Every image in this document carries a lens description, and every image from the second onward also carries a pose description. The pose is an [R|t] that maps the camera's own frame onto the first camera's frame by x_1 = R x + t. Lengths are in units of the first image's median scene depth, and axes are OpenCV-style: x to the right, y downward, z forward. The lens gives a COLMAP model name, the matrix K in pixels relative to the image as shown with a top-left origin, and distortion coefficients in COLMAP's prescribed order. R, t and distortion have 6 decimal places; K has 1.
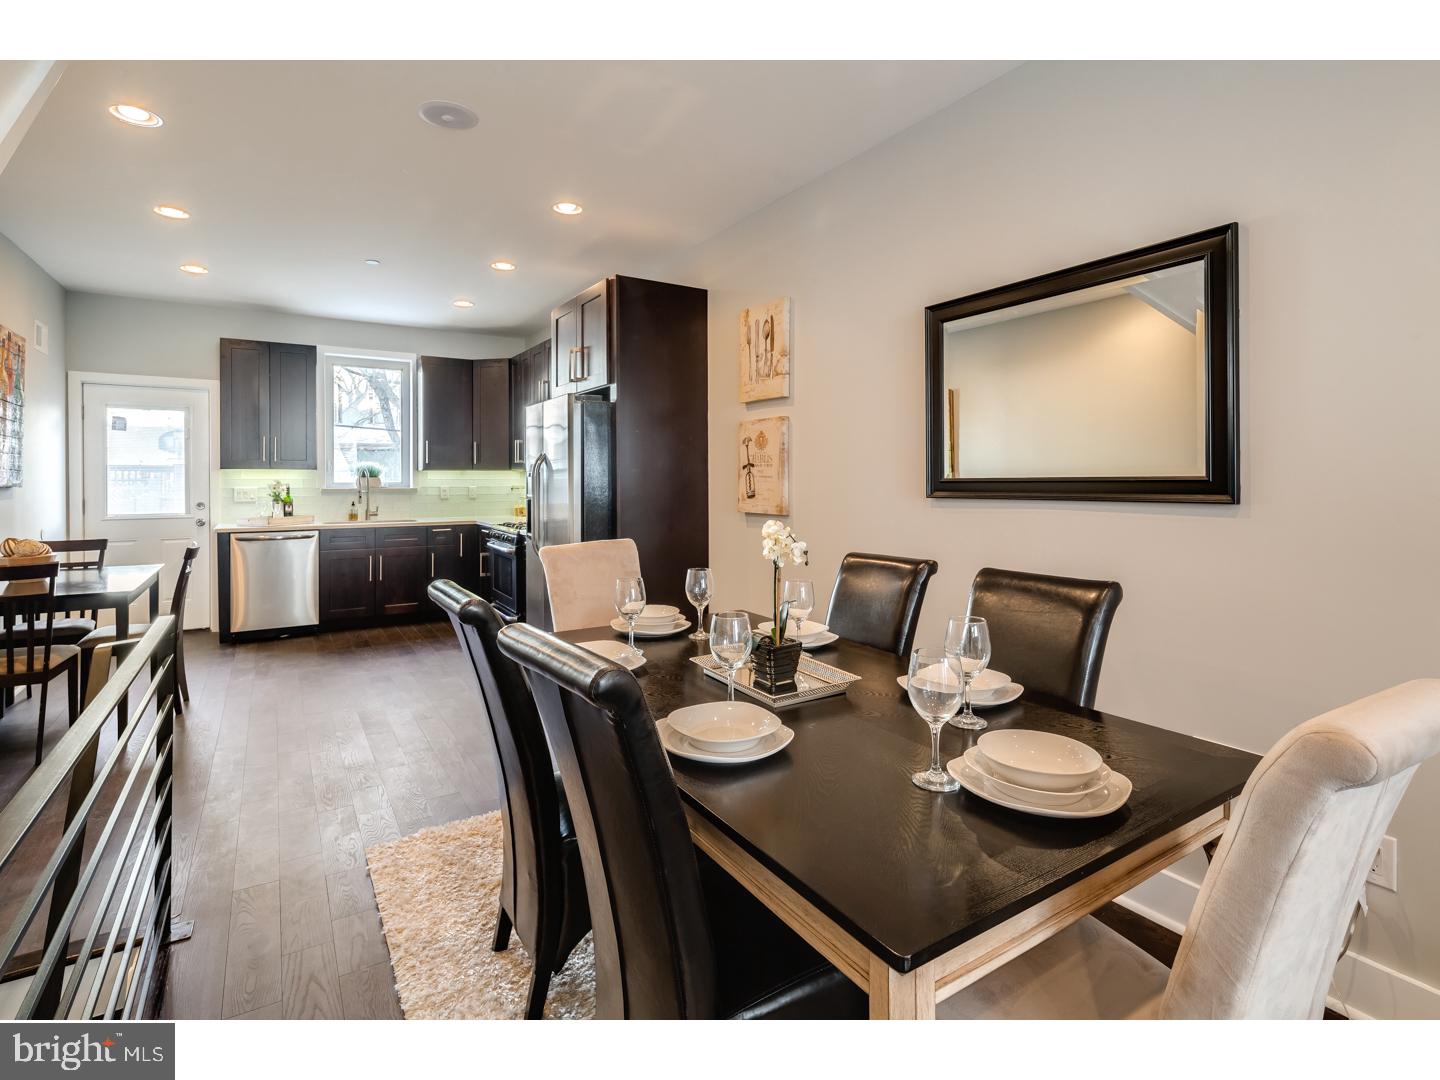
lens RADIAL K [[697.6, 0, 715.0], [0, 697.6, 482.6], [0, 0, 1]] dist [0.003255, -0.001337]
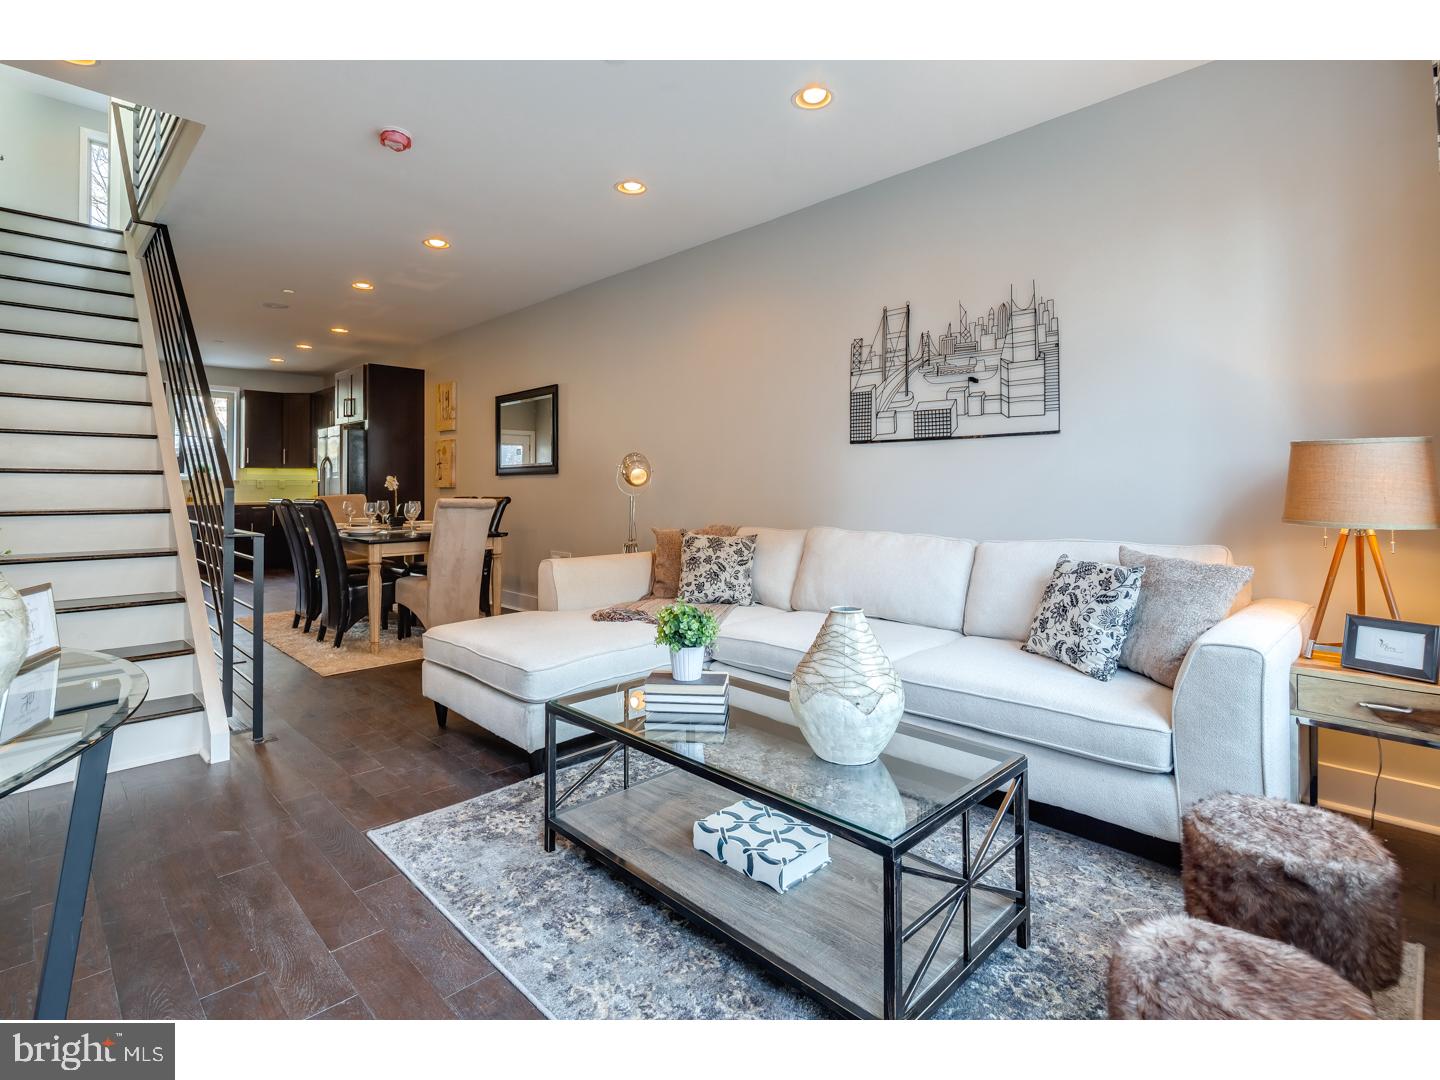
lens RADIAL K [[697.6, 0, 724.6], [0, 697.6, 482.5], [0, 0, 1]] dist [0.003255, -0.001337]
pose [[0.973451, -0.003113, 0.228874, 0.243583], [0.004846, 0.999964, -0.007012, 0.030569], [-0.228844, 0.007935, 0.973431, -0.709939]]
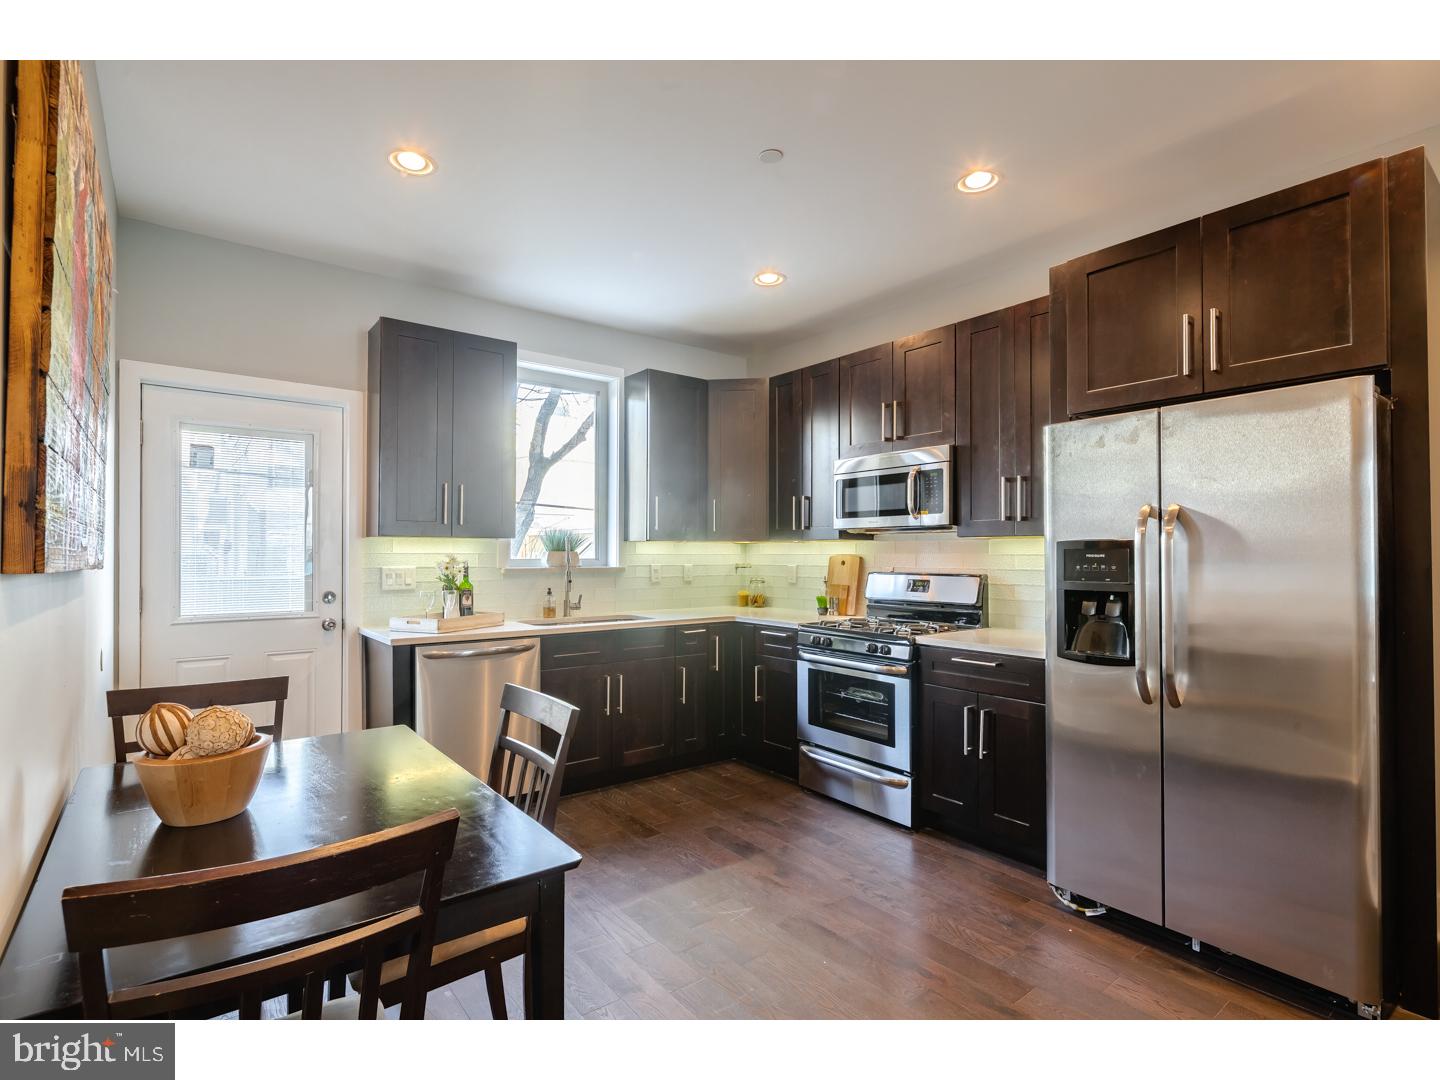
lens RADIAL K [[697.6, 0, 711.9], [0, 697.6, 550.7], [0, 0, 1]] dist [0.003255, -0.001337]
pose [[0.995548, 0.000722, 0.094250, -0.470246], [0.000467, 0.999921, -0.012599, 0.000425], [-0.094252, 0.012587, 0.995469, 0.371808]]
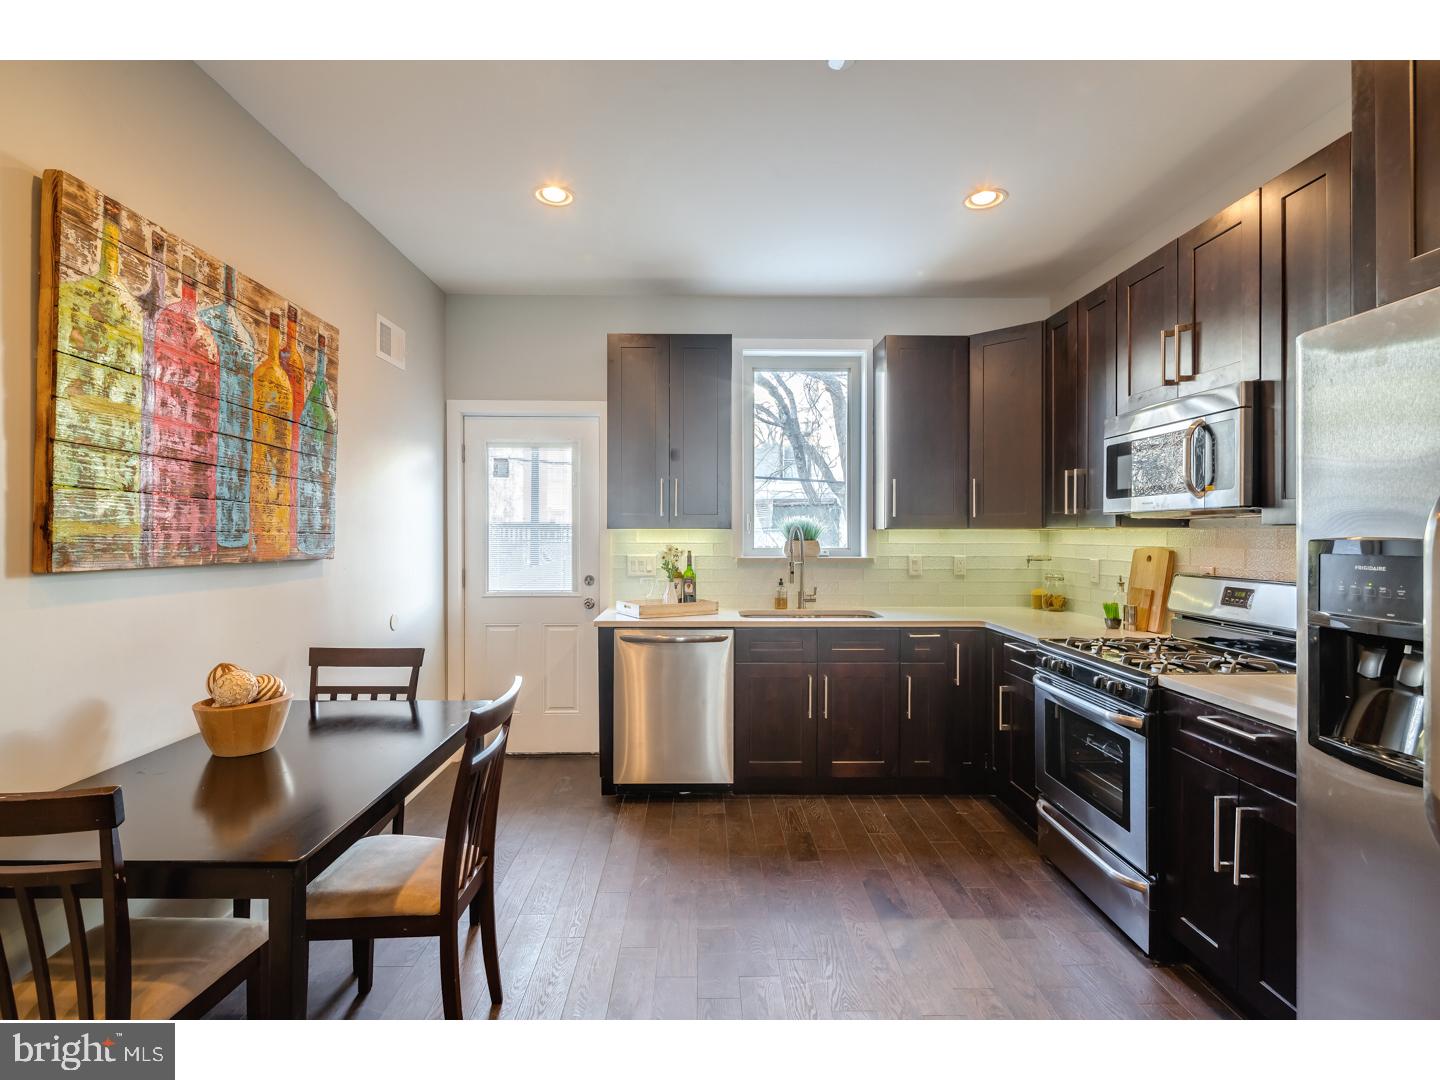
lens RADIAL K [[697.6, 0, 715.9], [0, 697.6, 536.0], [0, 0, 1]] dist [0.003255, -0.001337]
pose [[0.855891, 0.002111, -0.517151, -0.264378], [-0.004151, 0.999987, -0.002788, -0.010635], [0.517139, 0.004533, 0.855889, 0.467785]]
